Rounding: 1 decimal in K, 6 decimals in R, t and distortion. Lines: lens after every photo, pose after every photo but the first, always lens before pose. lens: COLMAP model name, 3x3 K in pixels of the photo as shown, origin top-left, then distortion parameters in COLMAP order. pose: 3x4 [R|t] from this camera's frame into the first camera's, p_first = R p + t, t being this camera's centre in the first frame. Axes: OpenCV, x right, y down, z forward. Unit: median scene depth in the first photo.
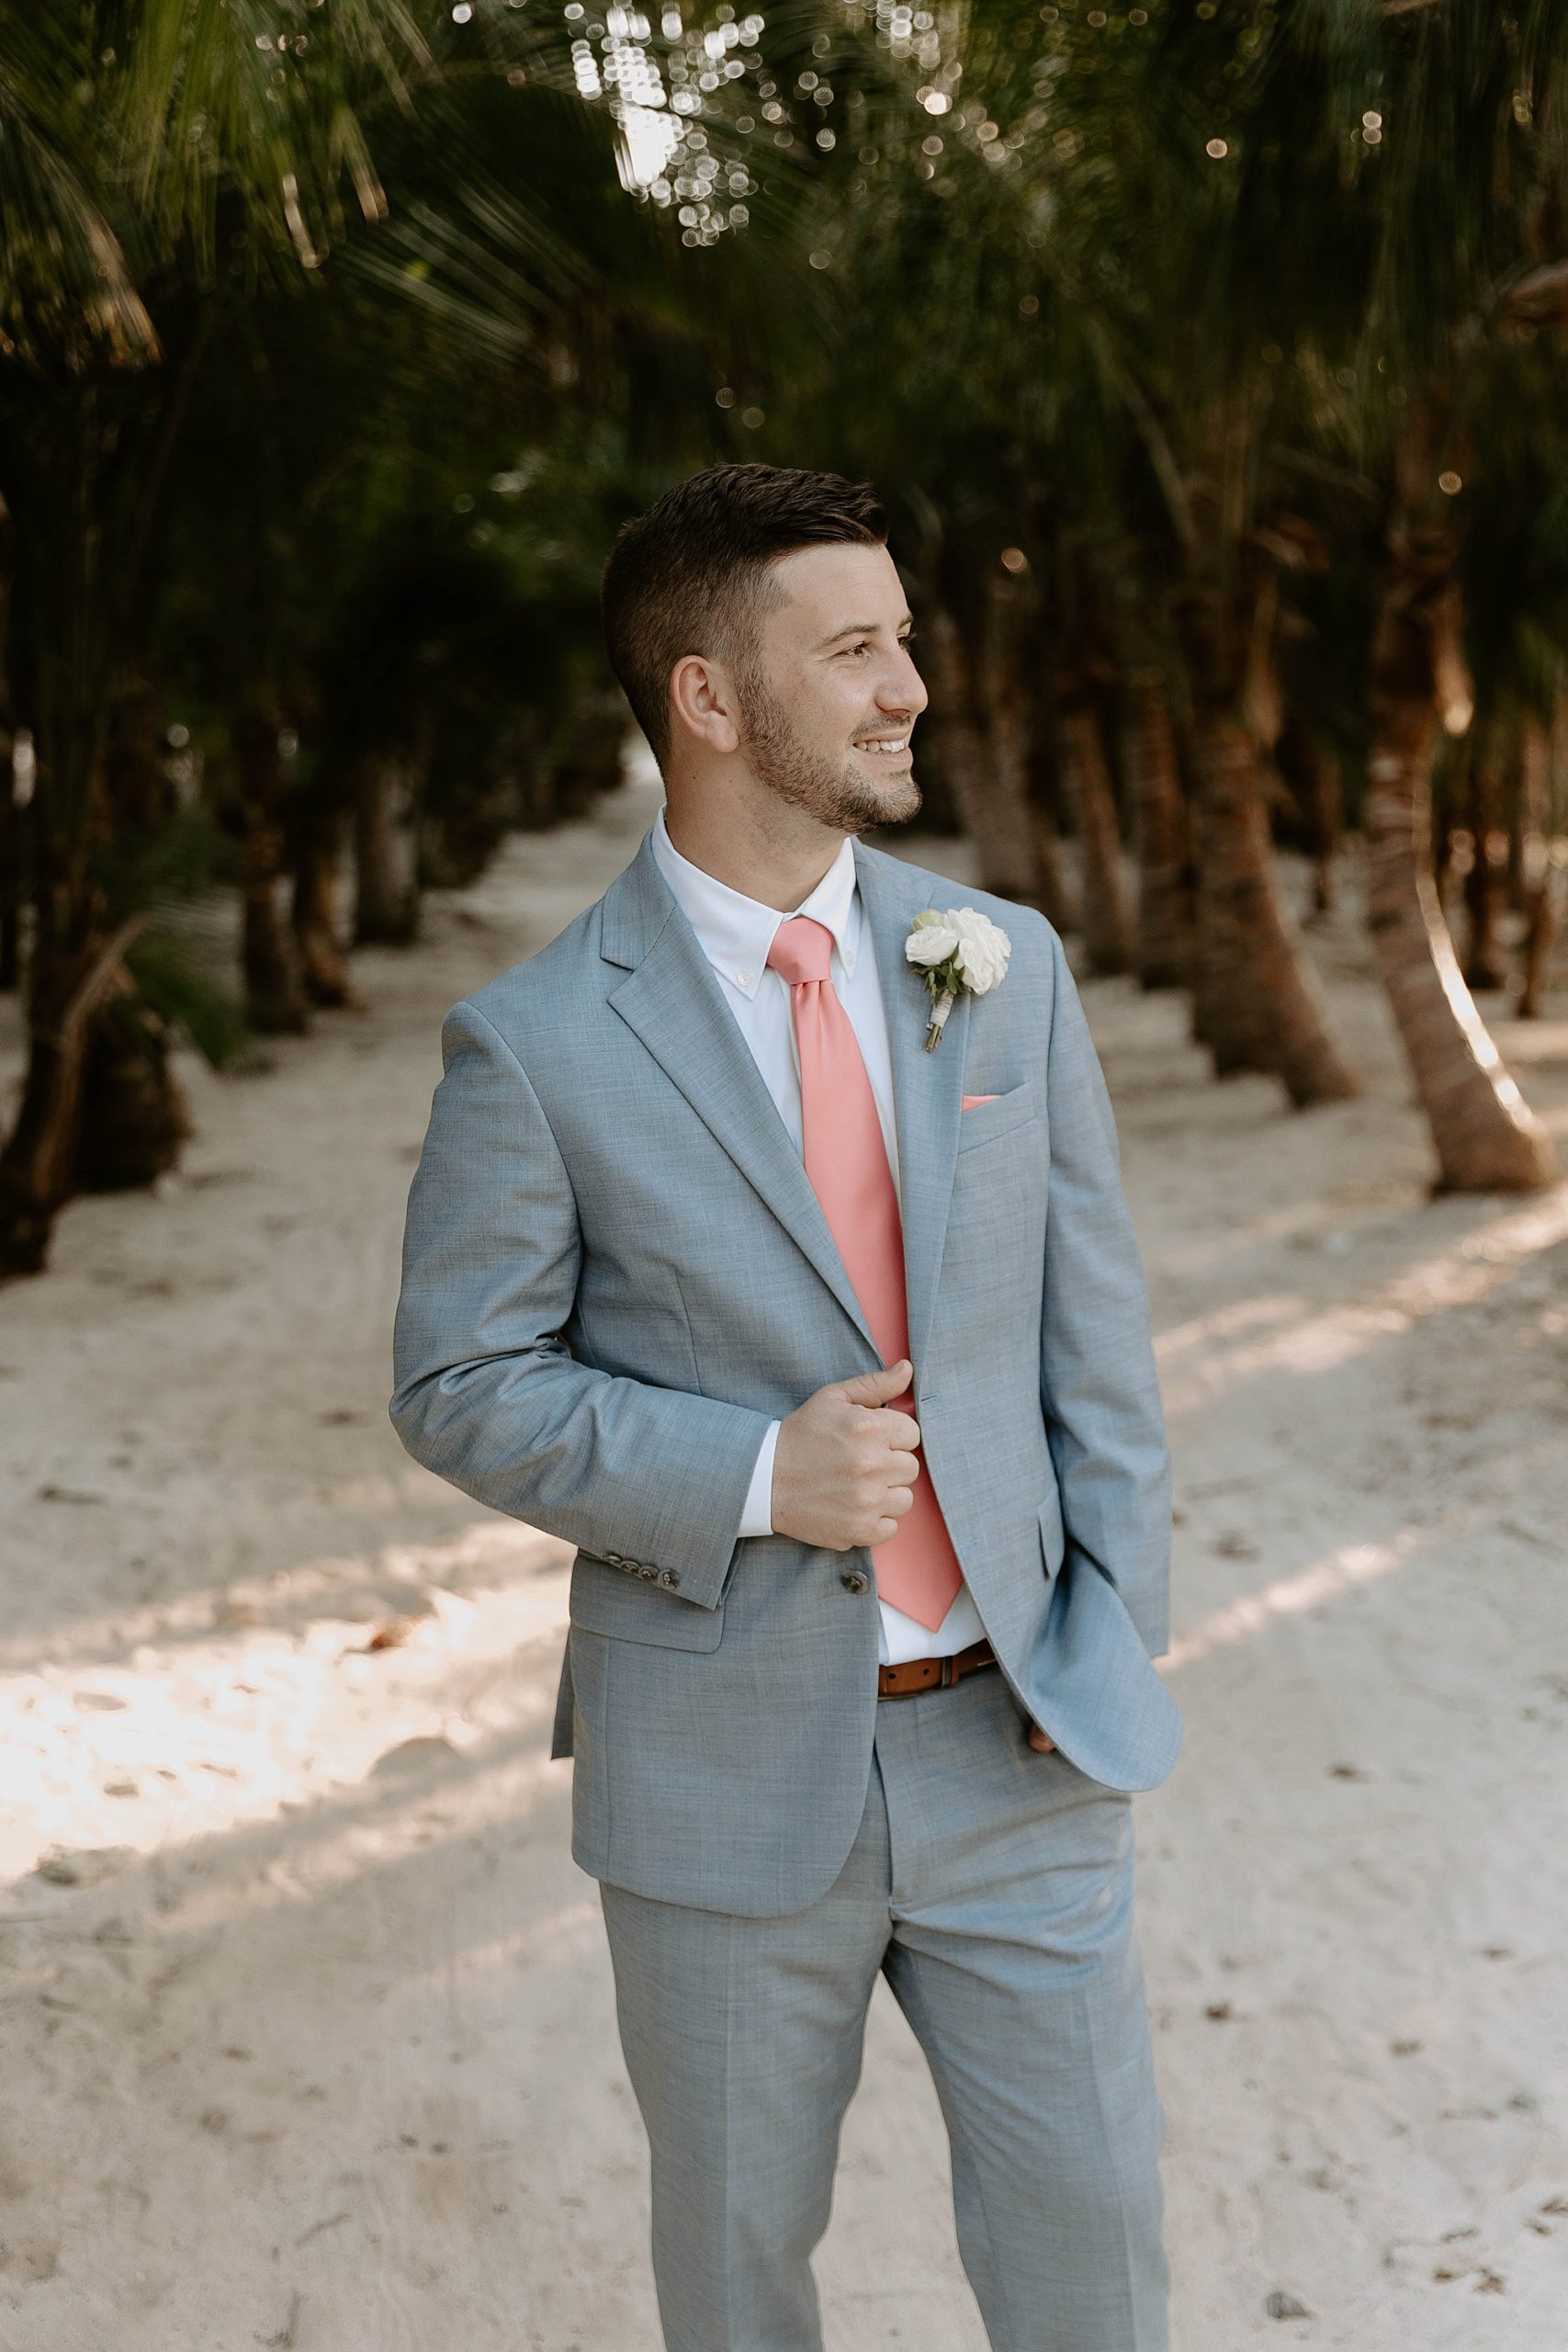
lens RADIAL K [[3113.8, 0, 784.0], [0, 3113.8, 1203.2], [0, 0, 1]] dist [0.001318, 0.056838]
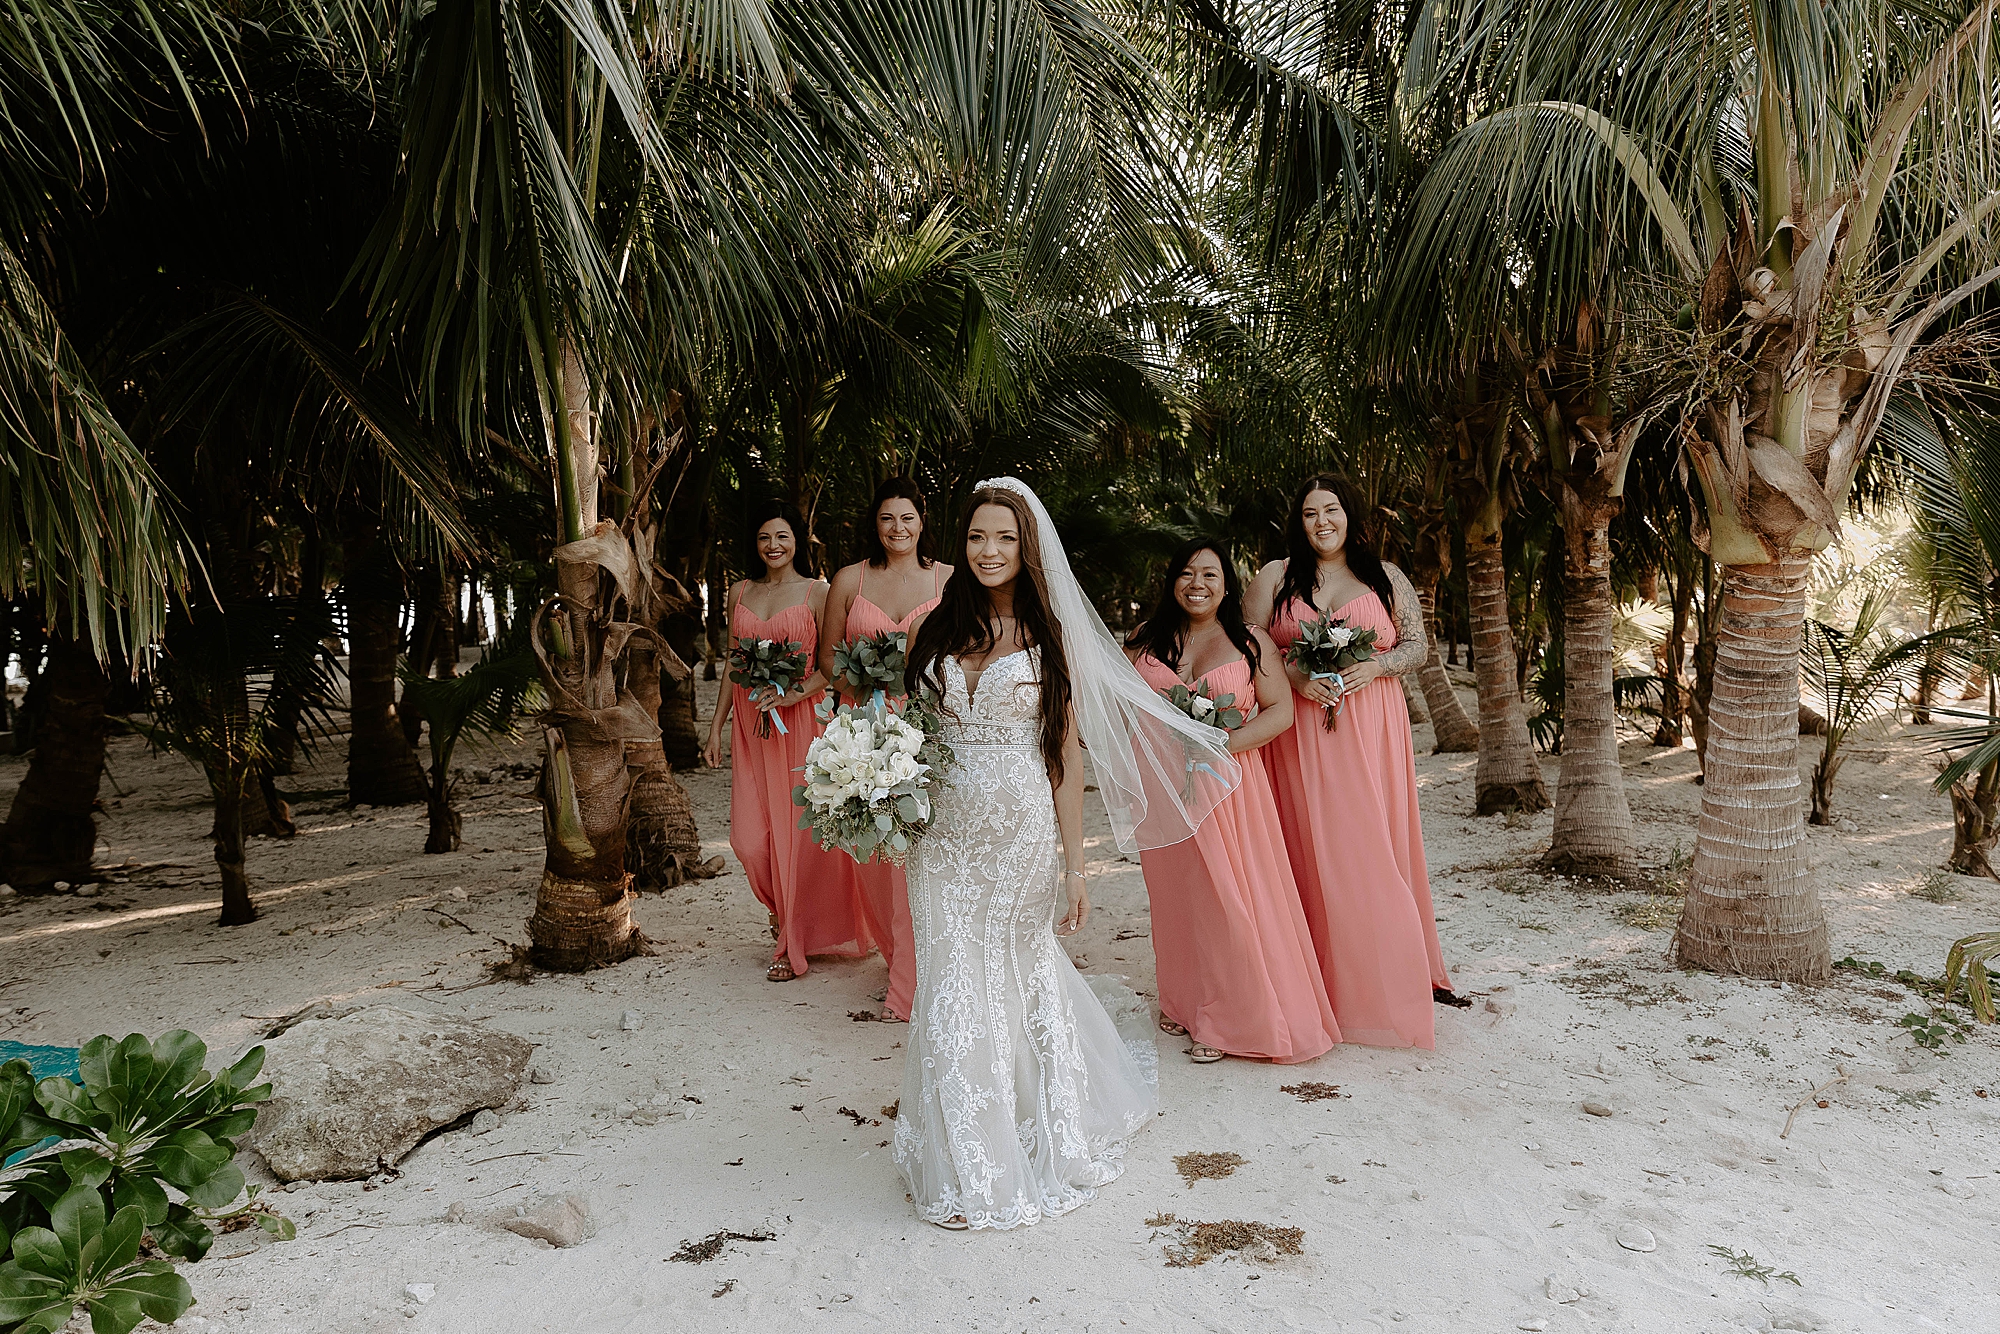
lens RADIAL K [[1355.5, 0, 1000.0], [0, 1355.5, 667.0], [0, 0, 1]] dist [0.005202, -0.002072]
pose [[0.983570, 0.014353, -0.179956, 0.049171], [-0.031509, 0.995182, -0.092843, 0.042872], [0.177757, 0.096988, 0.979283, -0.194258]]
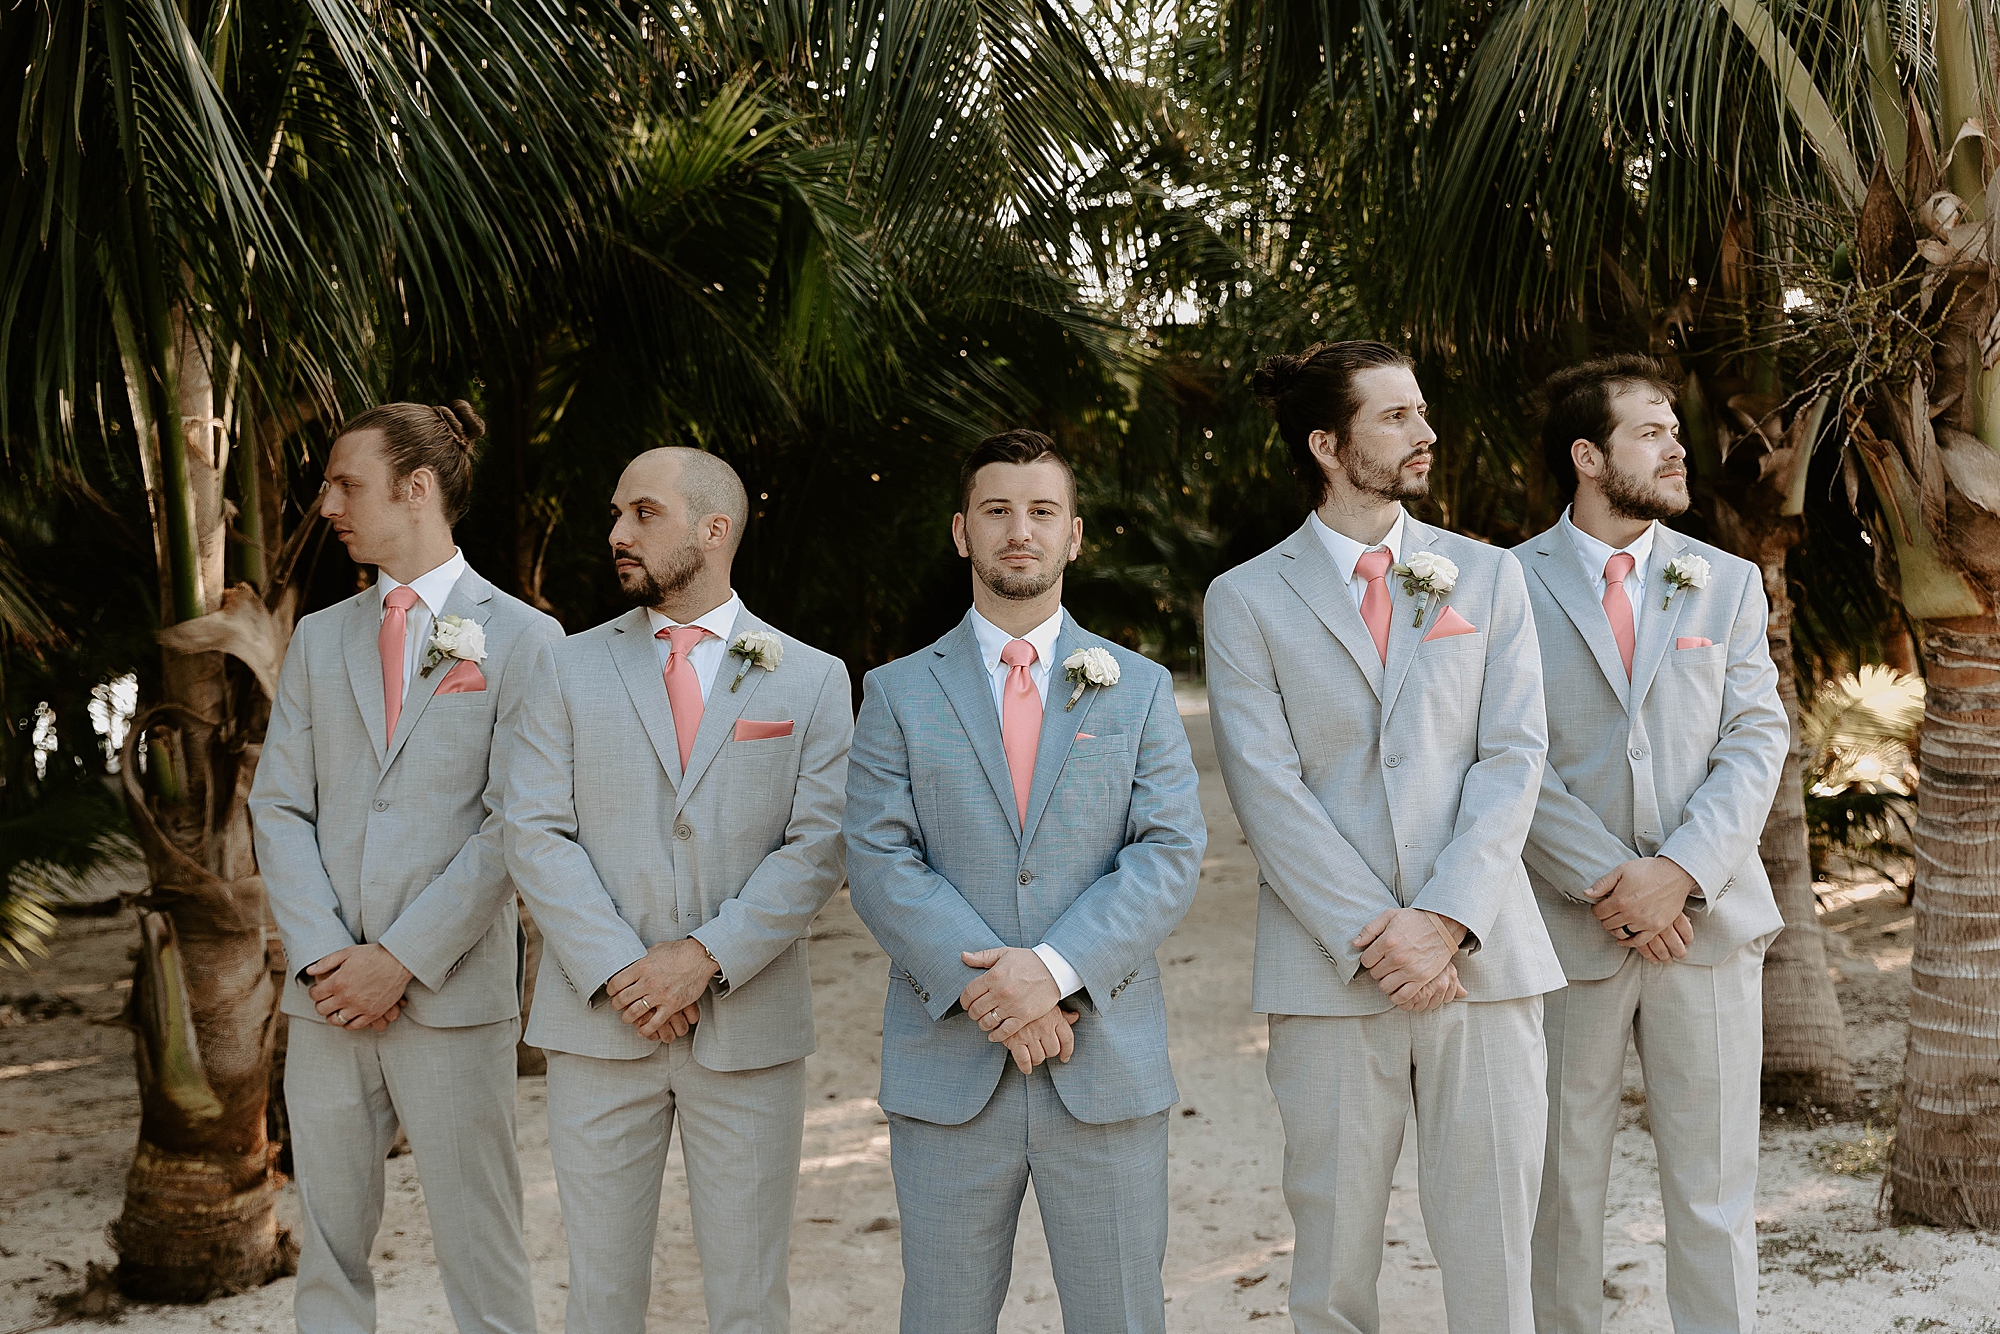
lens RADIAL K [[2350.5, 0, 1000.0], [0, 2350.5, 667.0], [0, 0, 1]] dist [-0.003285, 0.014501]
pose [[0.993291, -0.019278, -0.114020, 0.057255], [0.001349, 0.987870, -0.155278, 0.051817], [0.115630, 0.154082, 0.981269, -0.251283]]
